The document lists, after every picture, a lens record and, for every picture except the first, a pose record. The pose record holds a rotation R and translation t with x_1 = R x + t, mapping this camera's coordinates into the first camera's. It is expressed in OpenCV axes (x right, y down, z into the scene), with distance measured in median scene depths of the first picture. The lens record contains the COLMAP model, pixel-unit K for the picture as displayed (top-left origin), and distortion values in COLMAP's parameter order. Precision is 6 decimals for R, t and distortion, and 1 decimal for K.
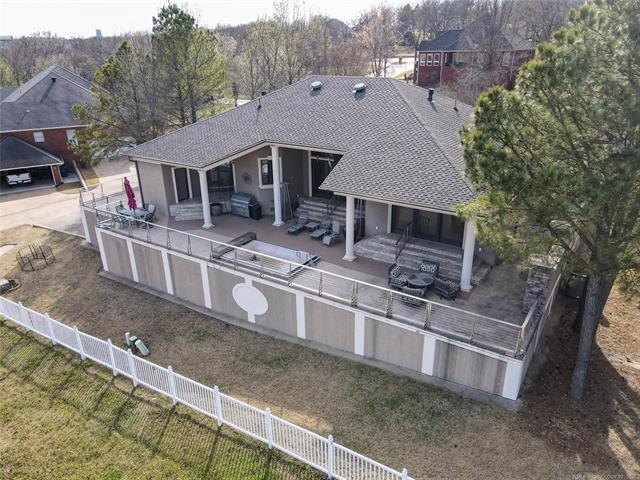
lens RADIAL K [[457.9, 0, 322.4], [0, 457.9, 238.6], [0, 0, 1]] dist [0.001083, -0.000387]
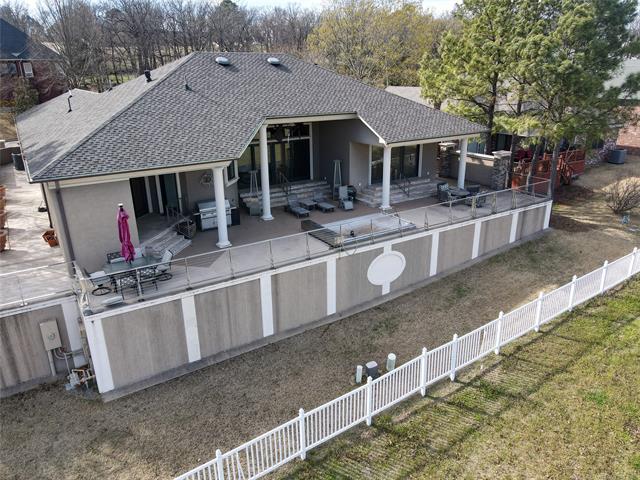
lens RADIAL K [[457.9, 0, 321.6], [0, 457.9, 240.4], [0, 0, 1]] dist [0.001083, -0.000387]
pose [[0.430831, -0.308199, 0.848173, -1.005526], [0.356023, 0.921689, 0.154070, -0.114276], [-0.829236, 0.235591, 0.506818, 0.623476]]
